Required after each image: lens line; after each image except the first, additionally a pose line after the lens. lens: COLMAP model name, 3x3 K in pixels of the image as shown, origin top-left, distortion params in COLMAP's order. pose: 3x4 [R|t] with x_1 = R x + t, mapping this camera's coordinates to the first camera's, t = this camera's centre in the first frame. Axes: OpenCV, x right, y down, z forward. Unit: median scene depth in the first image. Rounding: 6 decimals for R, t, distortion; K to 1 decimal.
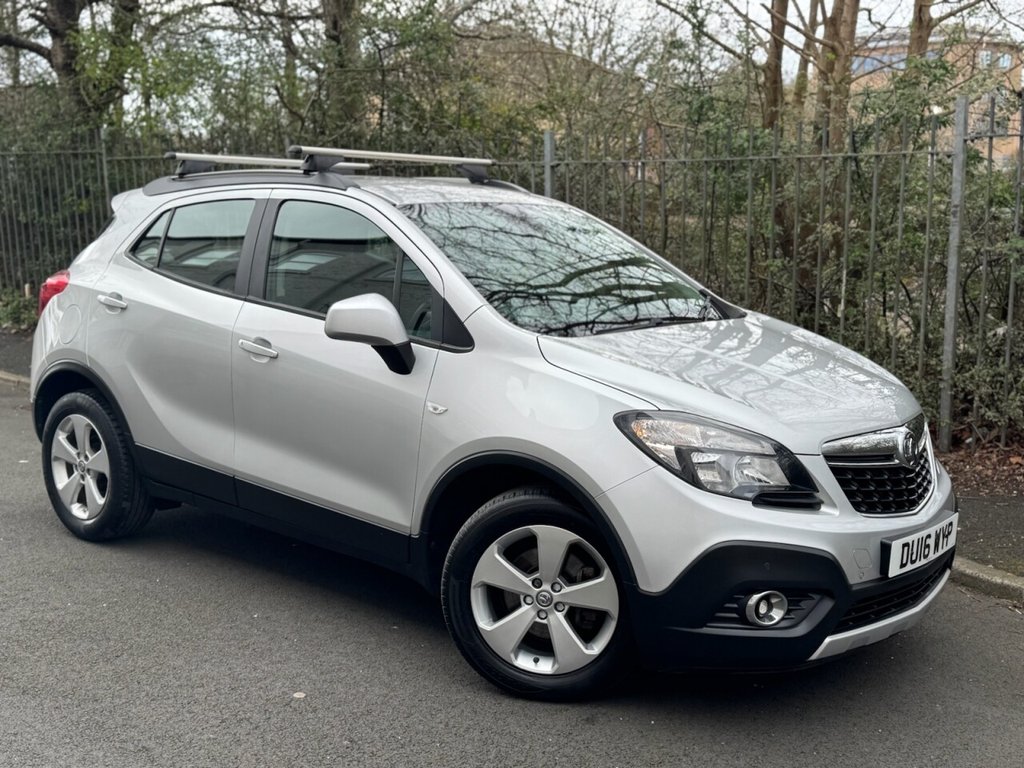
lens RADIAL K [[1180.1, 0, 520.8], [0, 1180.1, 383.1], [0, 0, 1]] dist [0.064439, 0.000000]
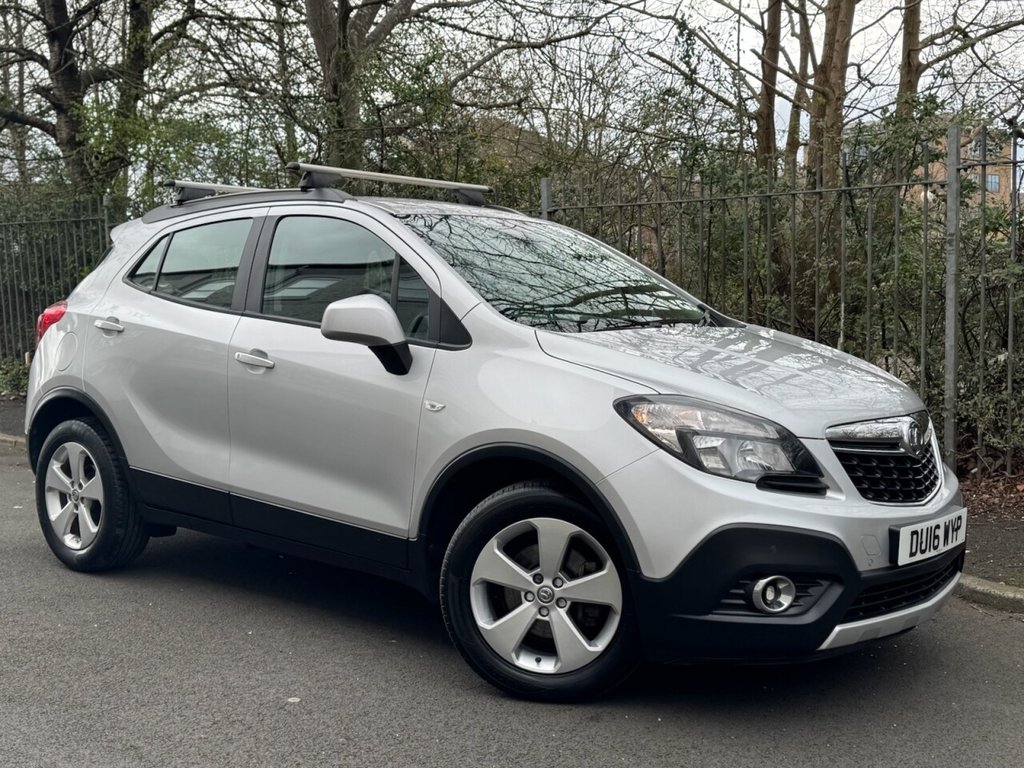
lens RADIAL K [[1180.1, 0, 519.8], [0, 1180.1, 383.1], [0, 0, 1]] dist [0.064439, 0.000000]
pose [[0.999941, -0.010809, -0.000576, 0.000878], [0.010732, 0.996919, -0.077706, 0.080818], [0.001414, 0.077696, 0.996976, 0.013824]]
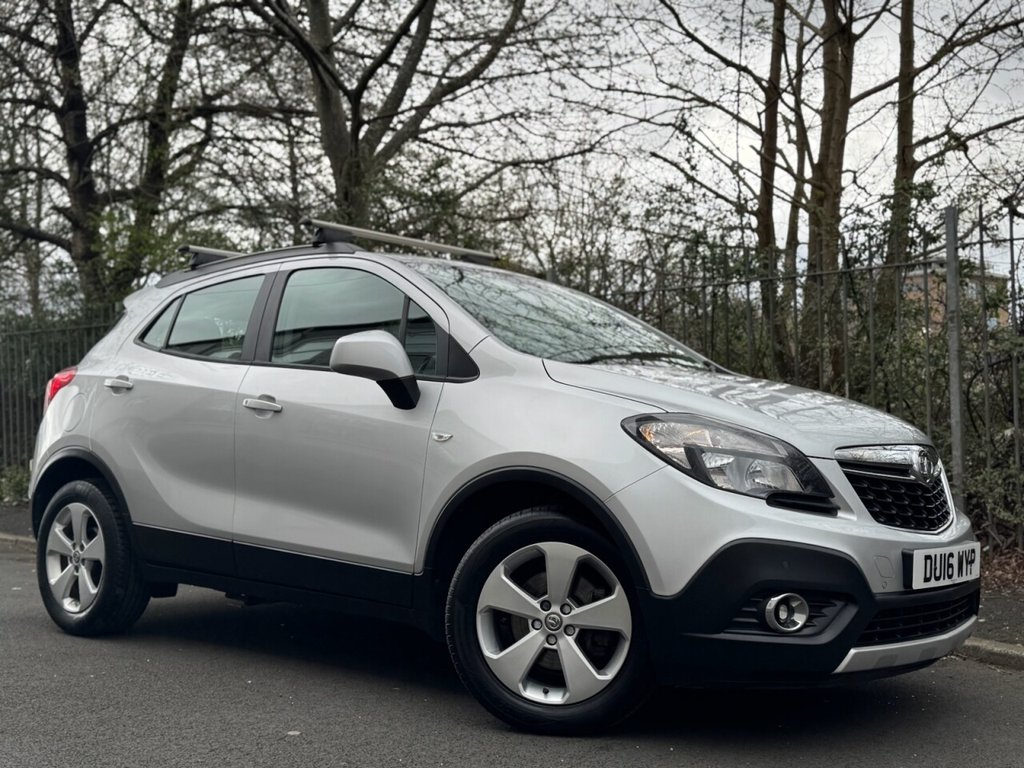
lens RADIAL K [[1180.1, 0, 517.5], [0, 1180.1, 387.8], [0, 0, 1]] dist [0.064439, 0.000000]
pose [[0.999965, -0.007582, -0.003660, -0.004141], [0.006730, 0.981061, -0.193584, 0.174662], [0.005058, 0.193553, 0.981077, 0.023905]]
